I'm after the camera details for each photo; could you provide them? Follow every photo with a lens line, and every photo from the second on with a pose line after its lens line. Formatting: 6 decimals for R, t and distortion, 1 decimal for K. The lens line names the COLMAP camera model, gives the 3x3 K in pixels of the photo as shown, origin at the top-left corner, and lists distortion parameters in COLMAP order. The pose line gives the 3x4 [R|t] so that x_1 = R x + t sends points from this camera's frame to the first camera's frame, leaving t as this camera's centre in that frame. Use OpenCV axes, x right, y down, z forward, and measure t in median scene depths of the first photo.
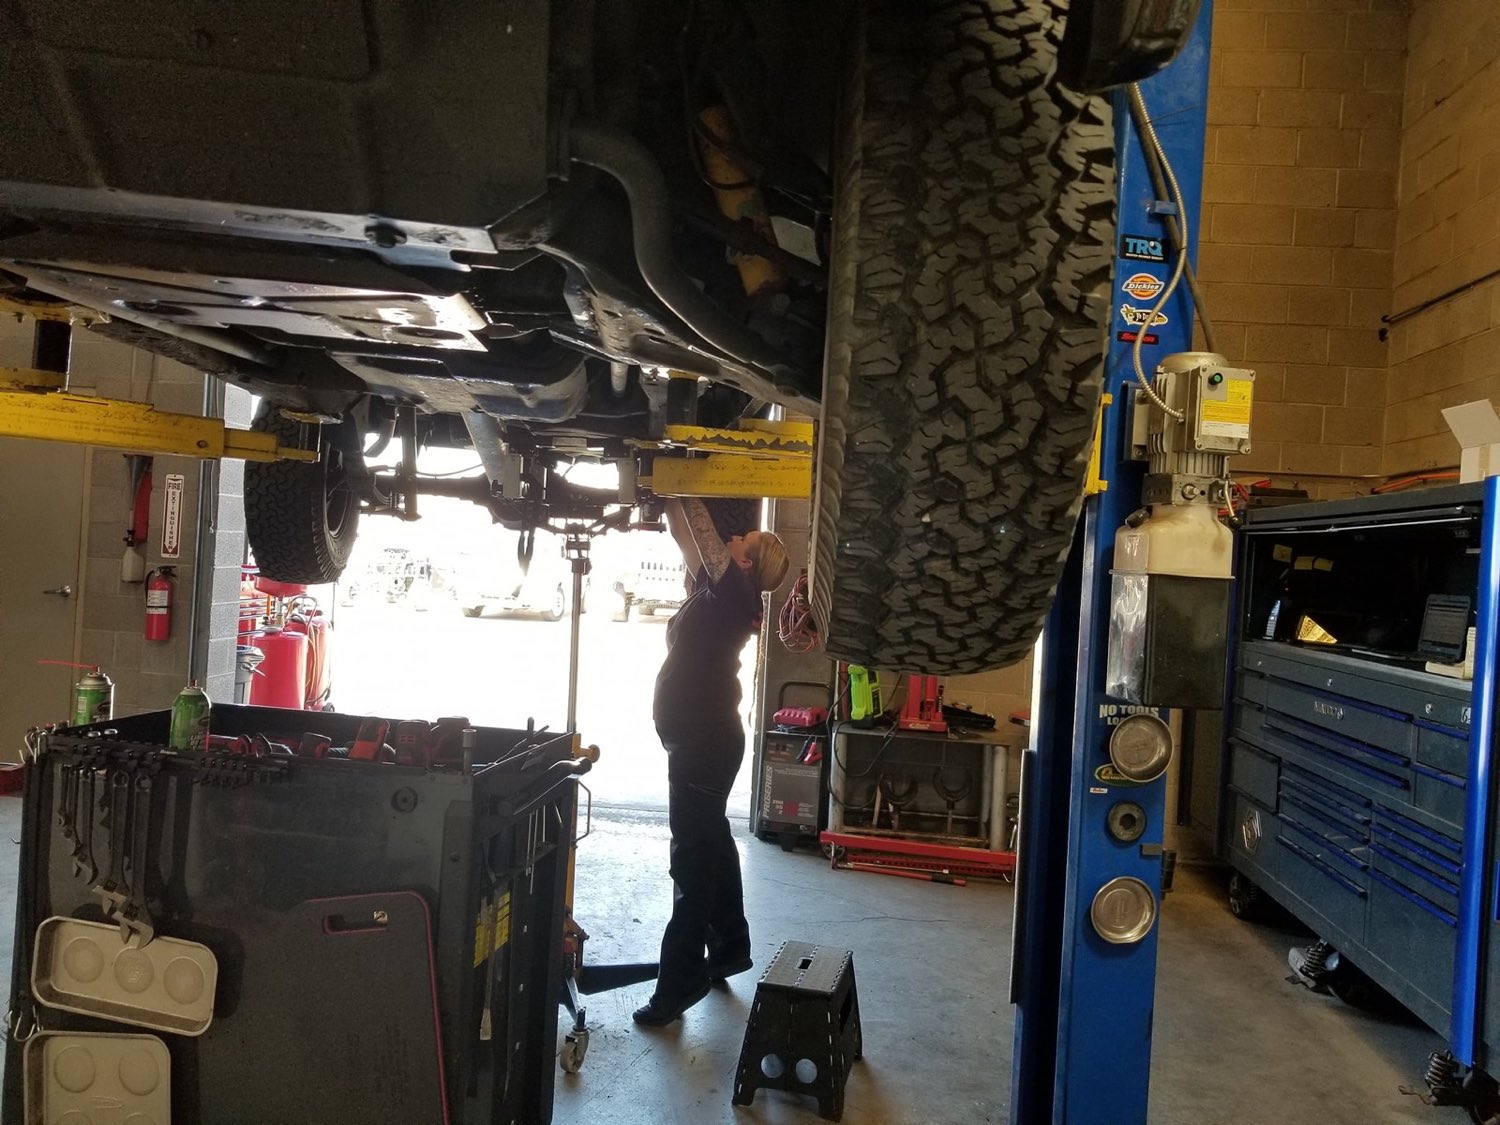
lens RADIAL K [[1148.7, 0, 750.0], [0, 1148.7, 562.5], [0, 0, 1]] dist [0.061693, -0.107984]
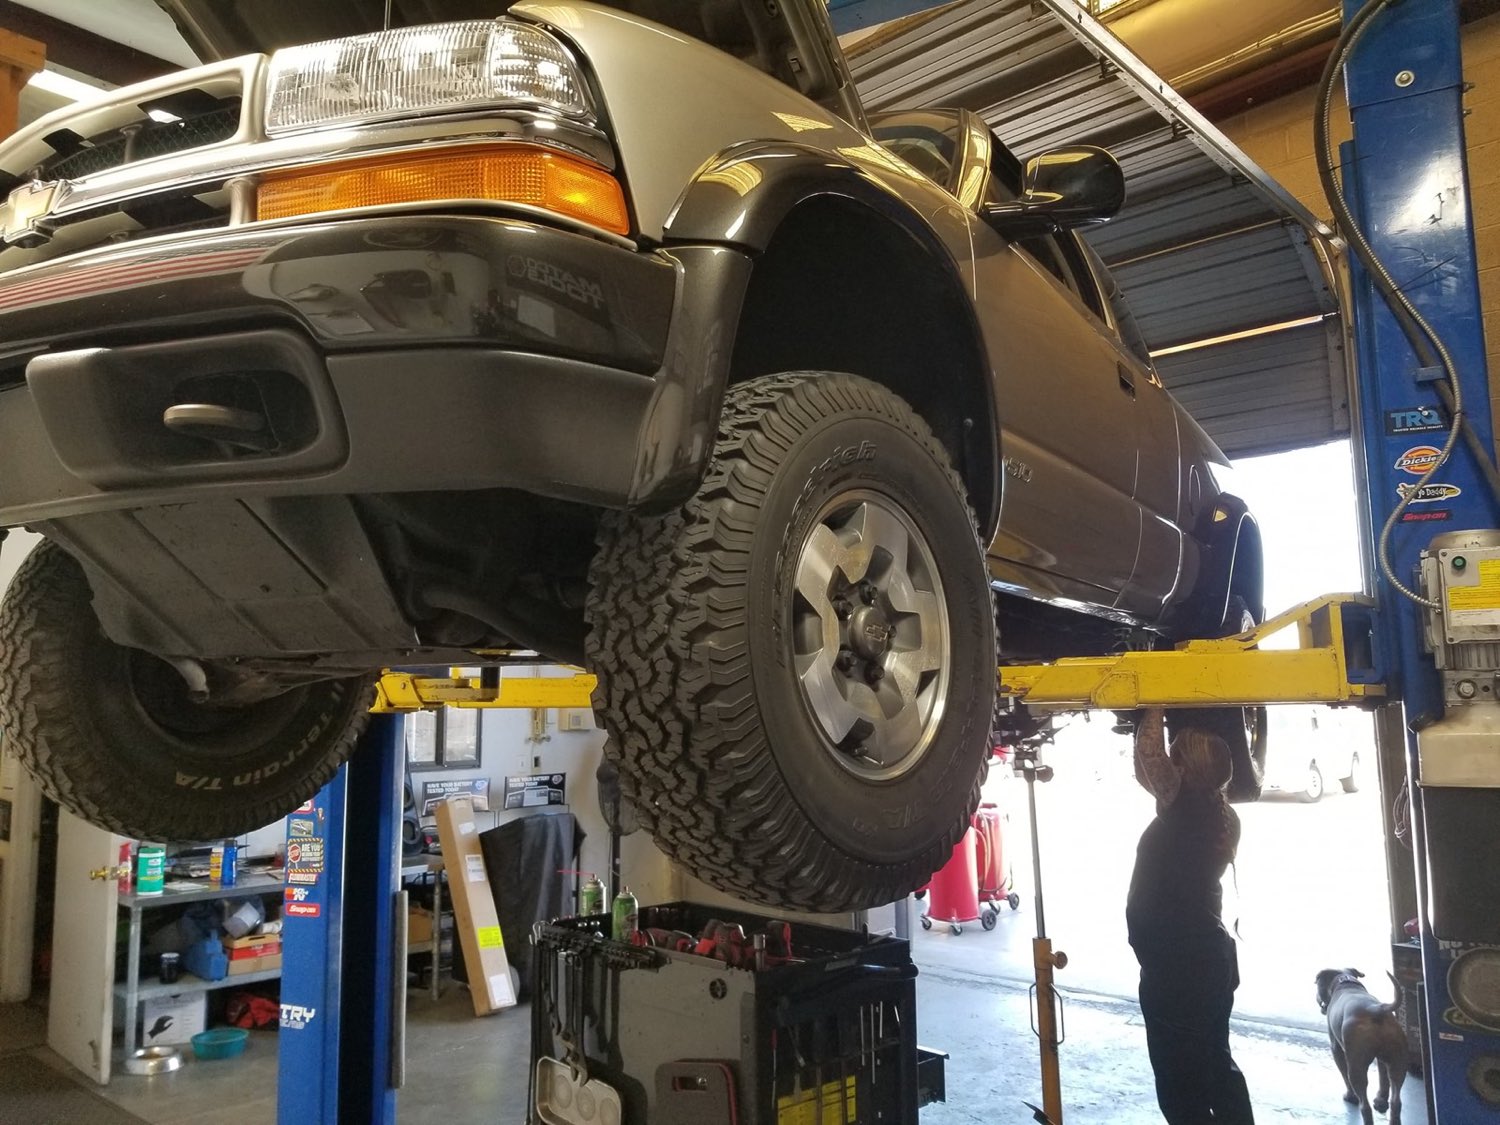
lens RADIAL K [[1148.7, 0, 750.0], [0, 1148.7, 562.5], [0, 0, 1]] dist [0.061693, -0.107984]
pose [[0.787943, -0.146301, -0.598115, 0.514282], [0.053701, 0.983990, -0.169942, -0.037329], [0.613402, 0.101786, 0.783184, -0.031747]]
